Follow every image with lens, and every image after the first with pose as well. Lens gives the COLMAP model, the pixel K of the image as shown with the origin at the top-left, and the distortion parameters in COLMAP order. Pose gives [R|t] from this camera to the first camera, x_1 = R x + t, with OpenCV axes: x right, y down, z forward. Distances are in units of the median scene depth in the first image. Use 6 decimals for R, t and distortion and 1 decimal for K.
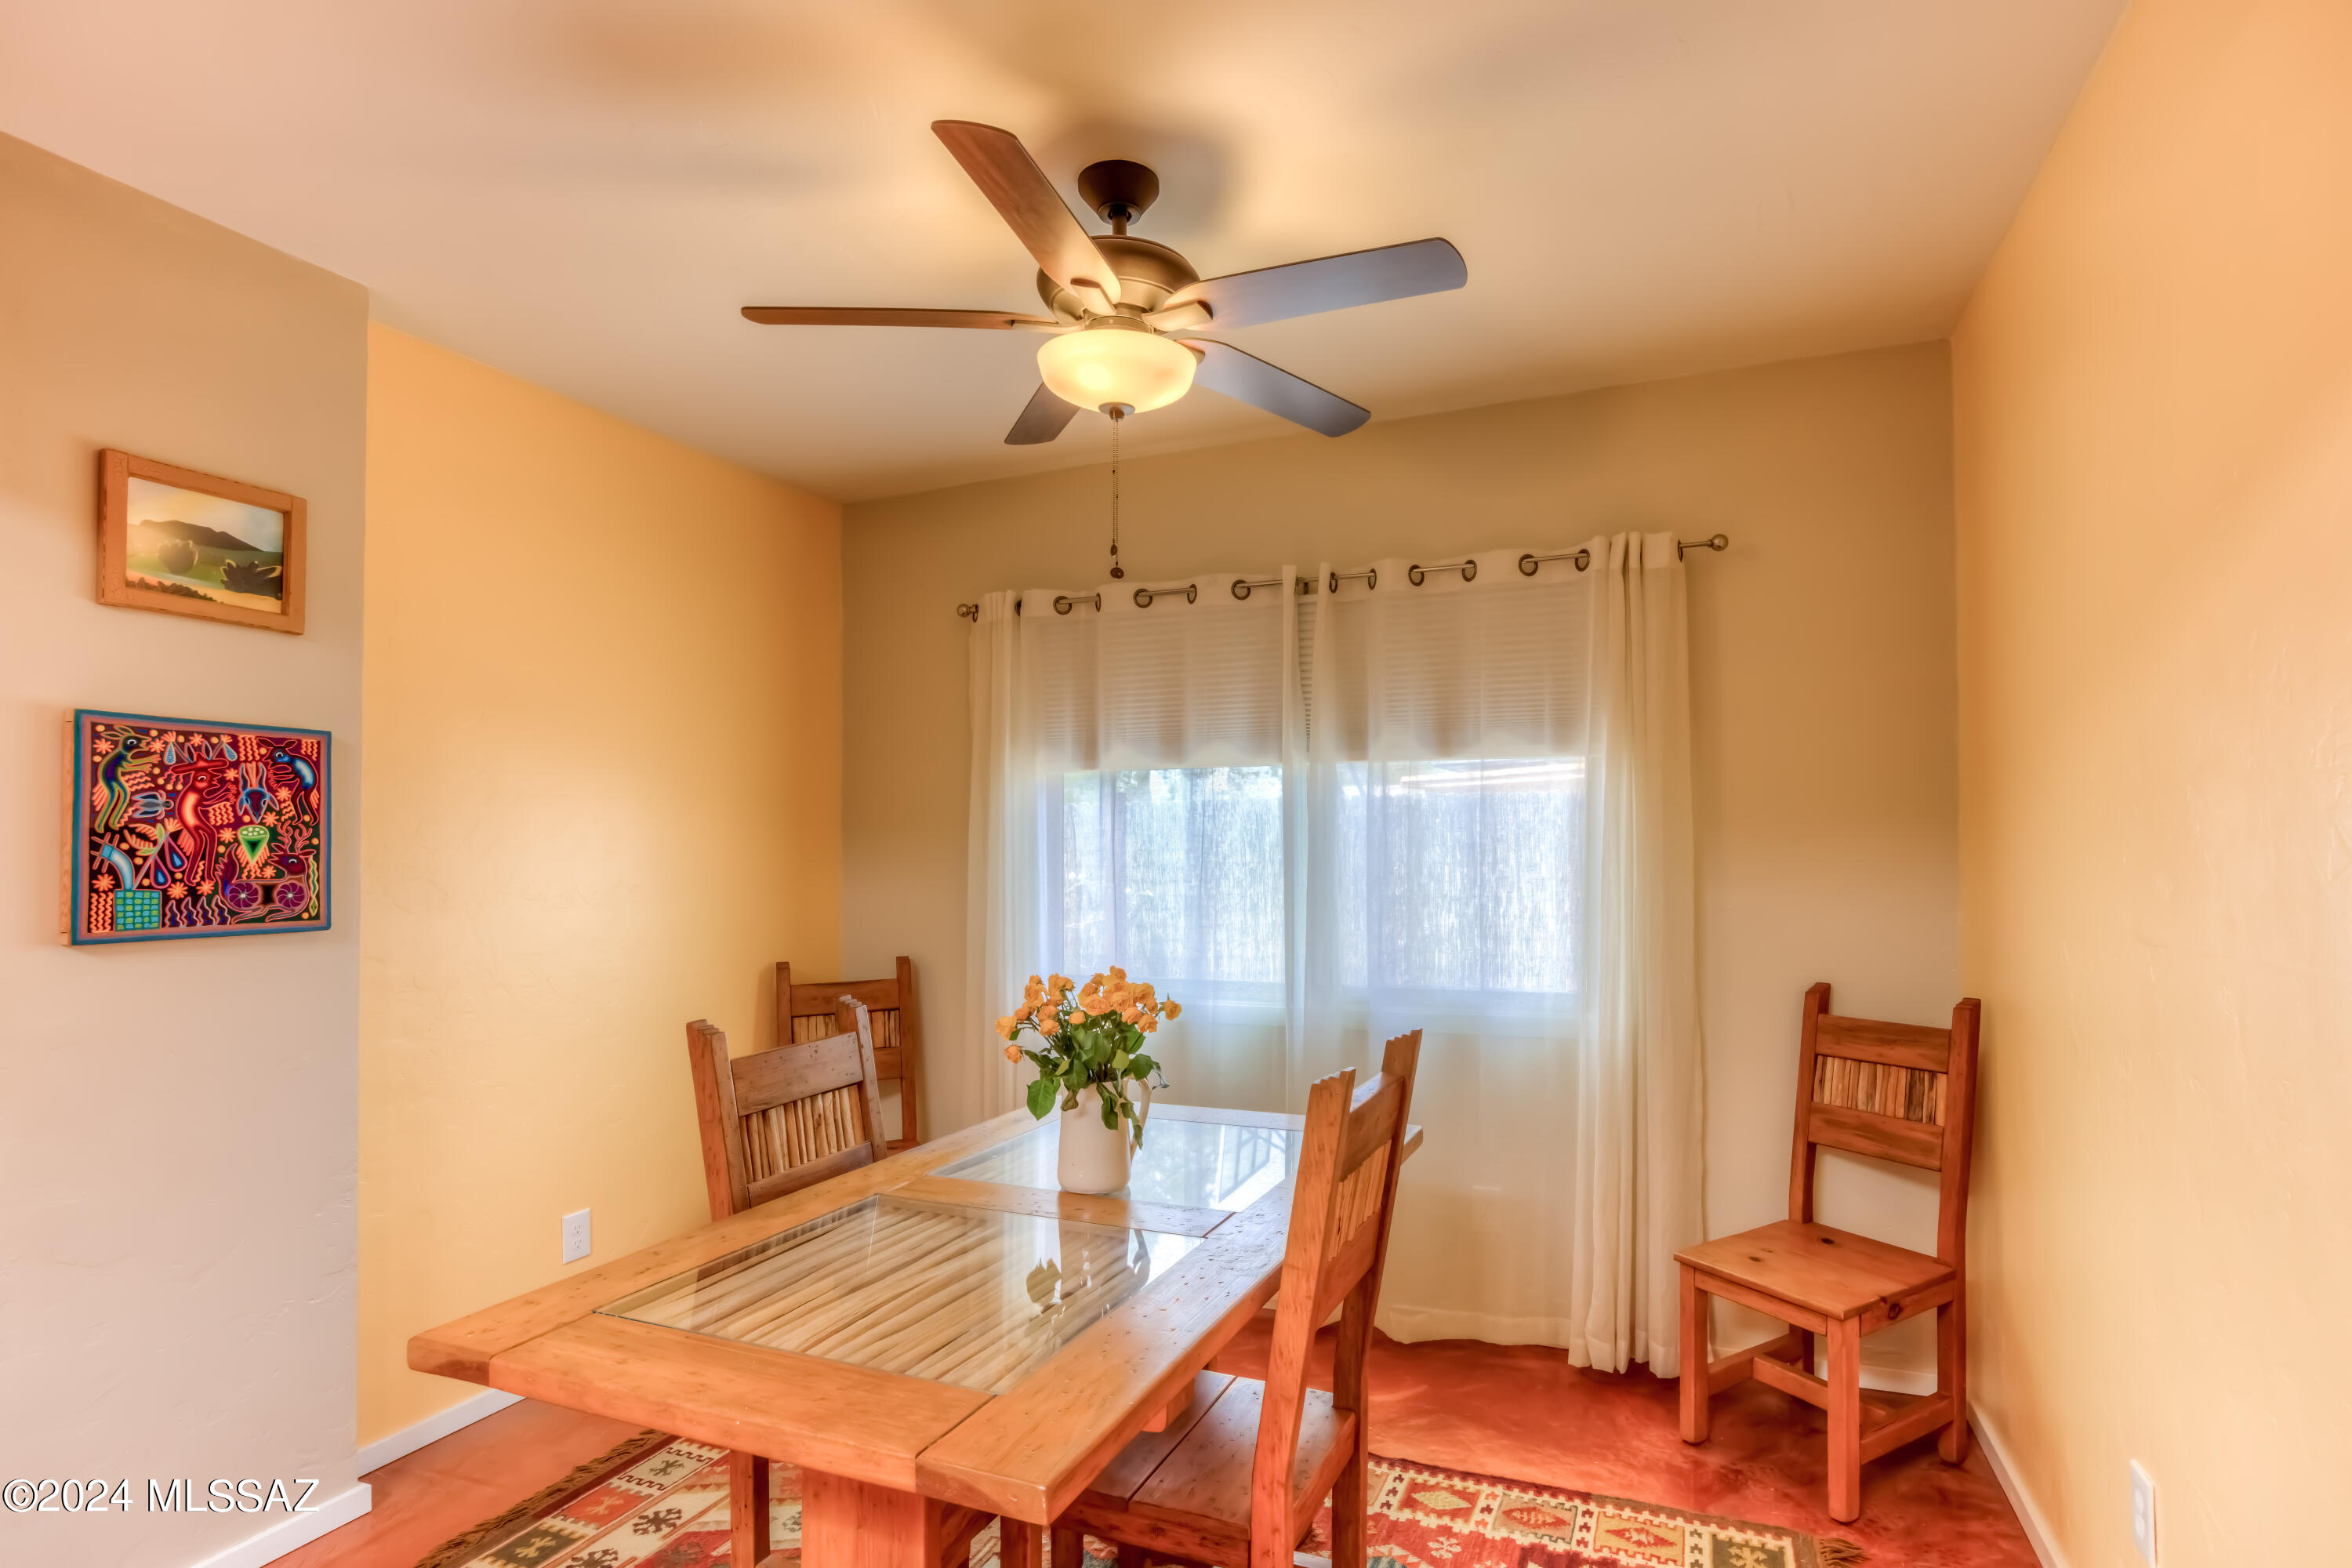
lens RADIAL K [[1175.4, 0, 1181.8], [0, 1175.4, 811.4], [0, 0, 1]] dist [-0.038768, 0.015573]
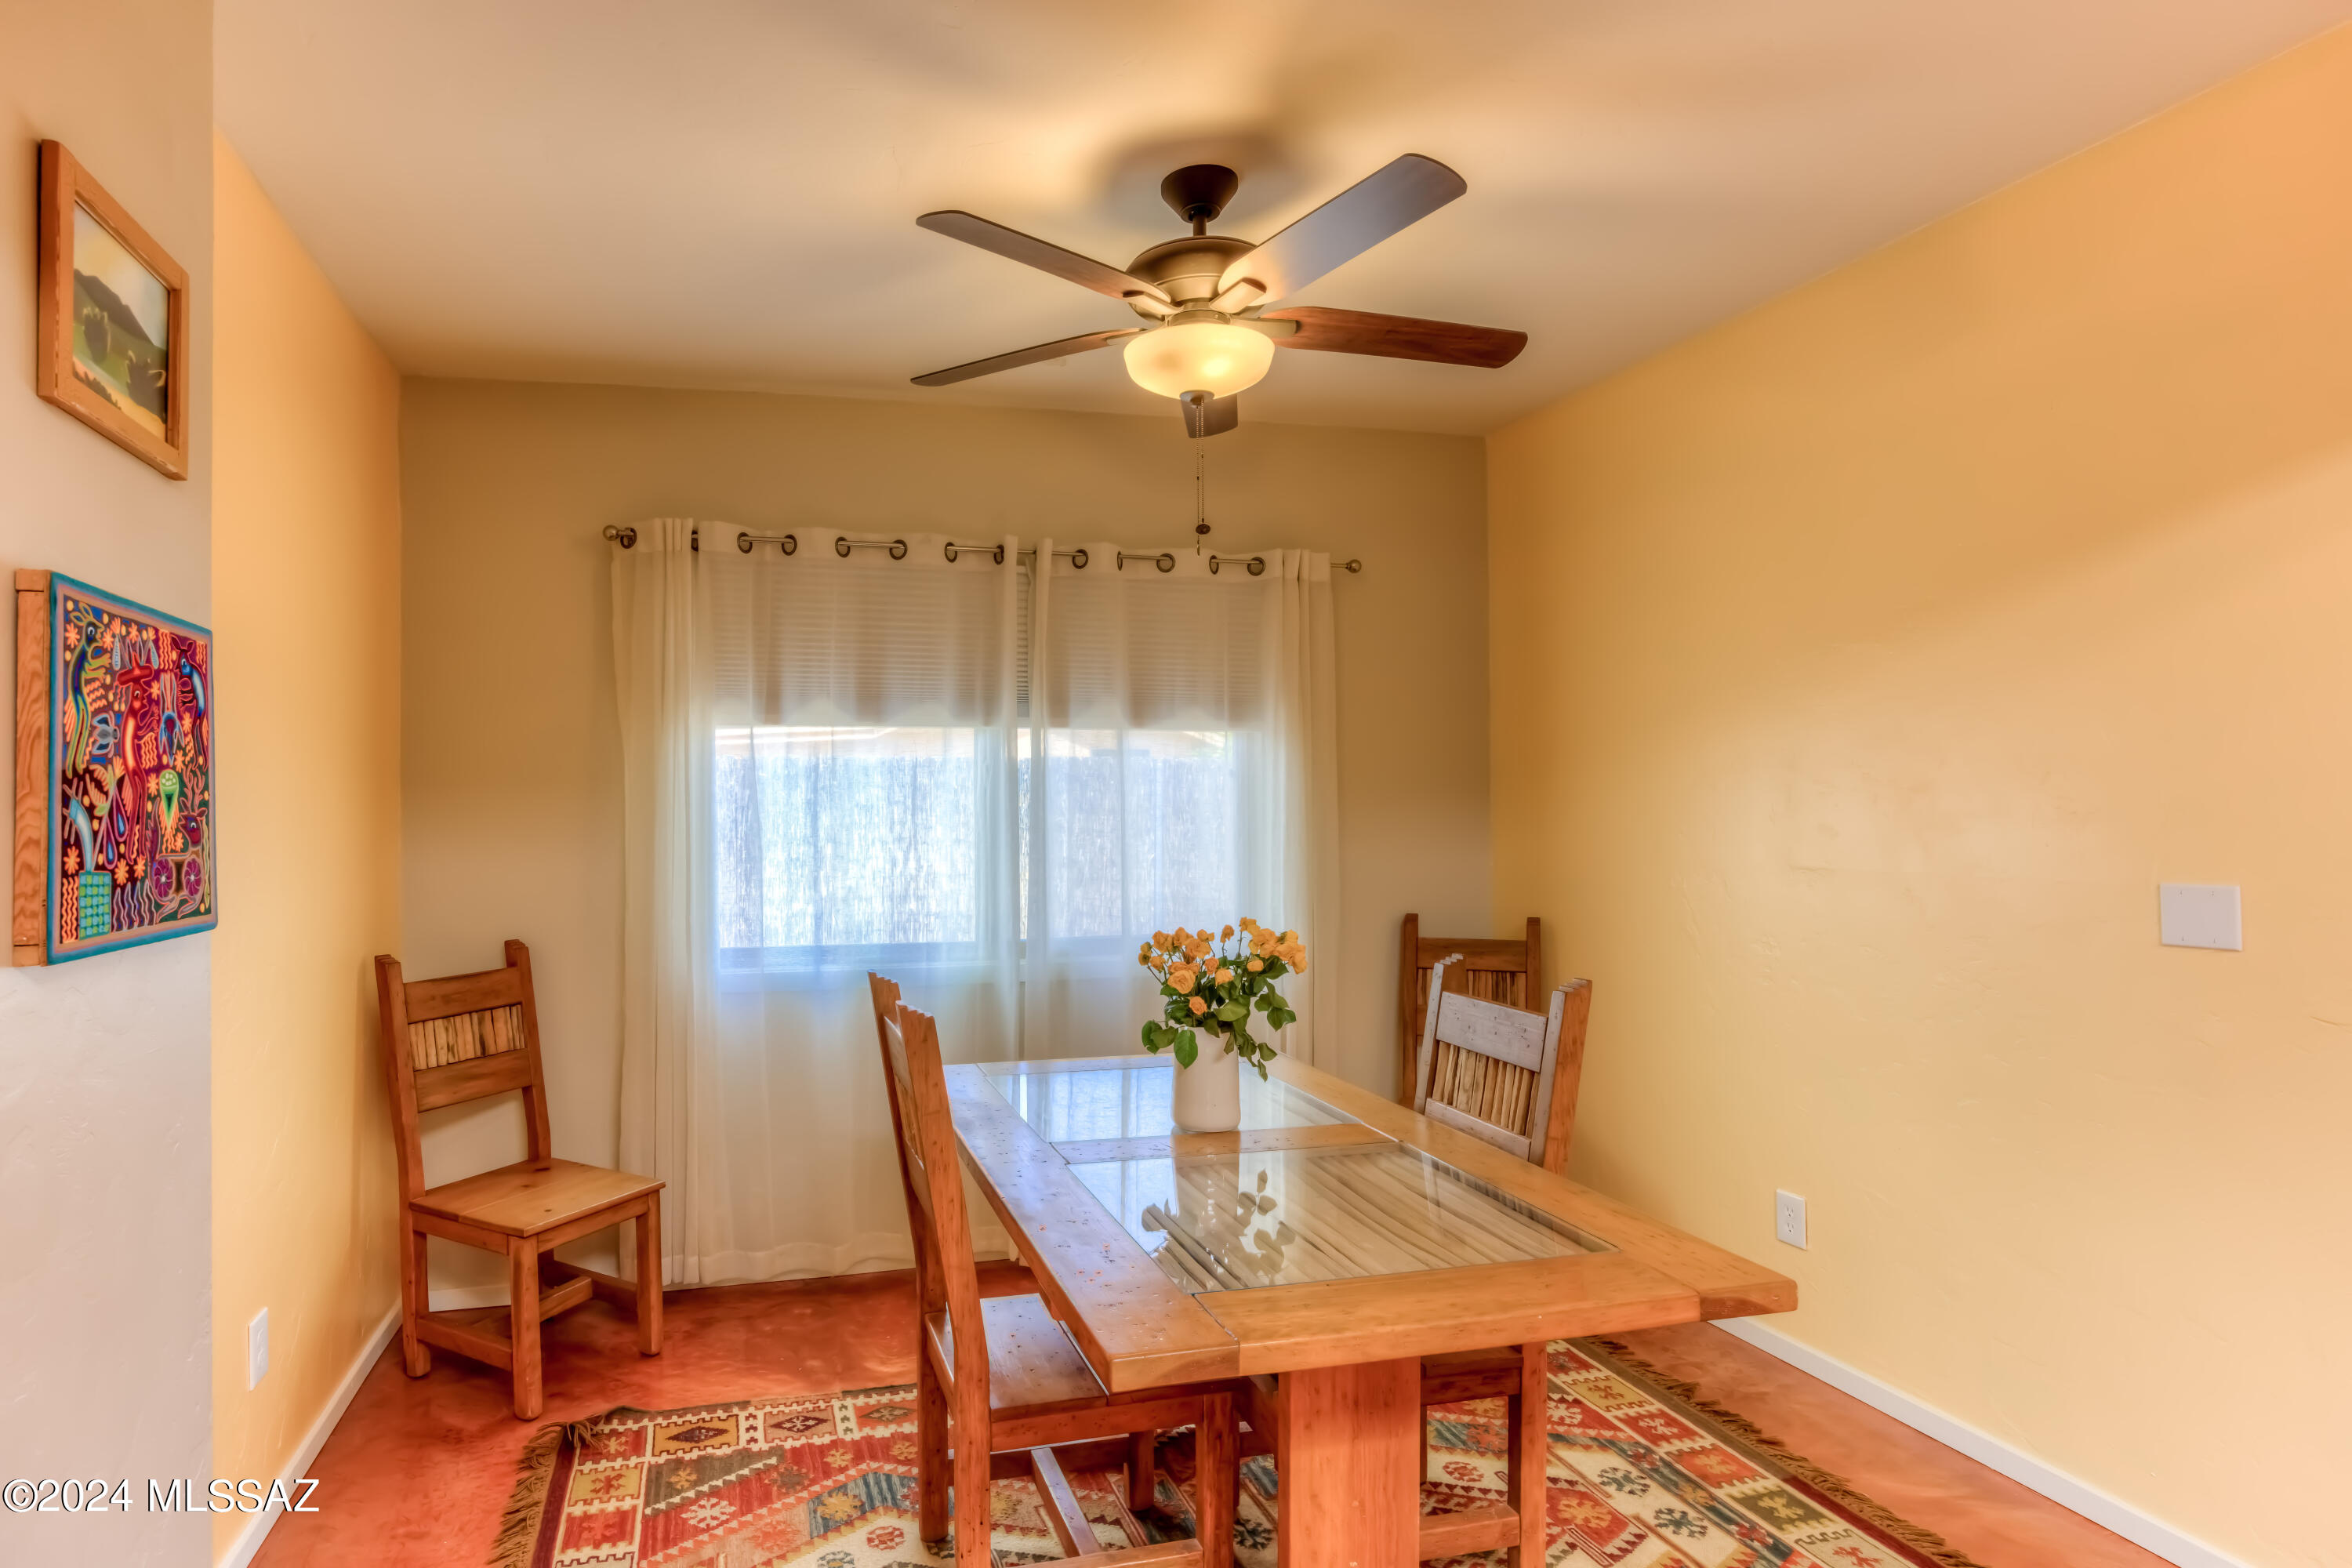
lens RADIAL K [[1151.6, 0, 1170.2], [0, 1151.6, 787.5], [0, 0, 1]] dist [-0.025698, 0.000169]
pose [[0.824204, 0.011721, 0.566172, -0.661136], [-0.016869, 0.999850, 0.003858, 0.009460], [-0.566042, -0.012731, 0.824278, 0.151953]]
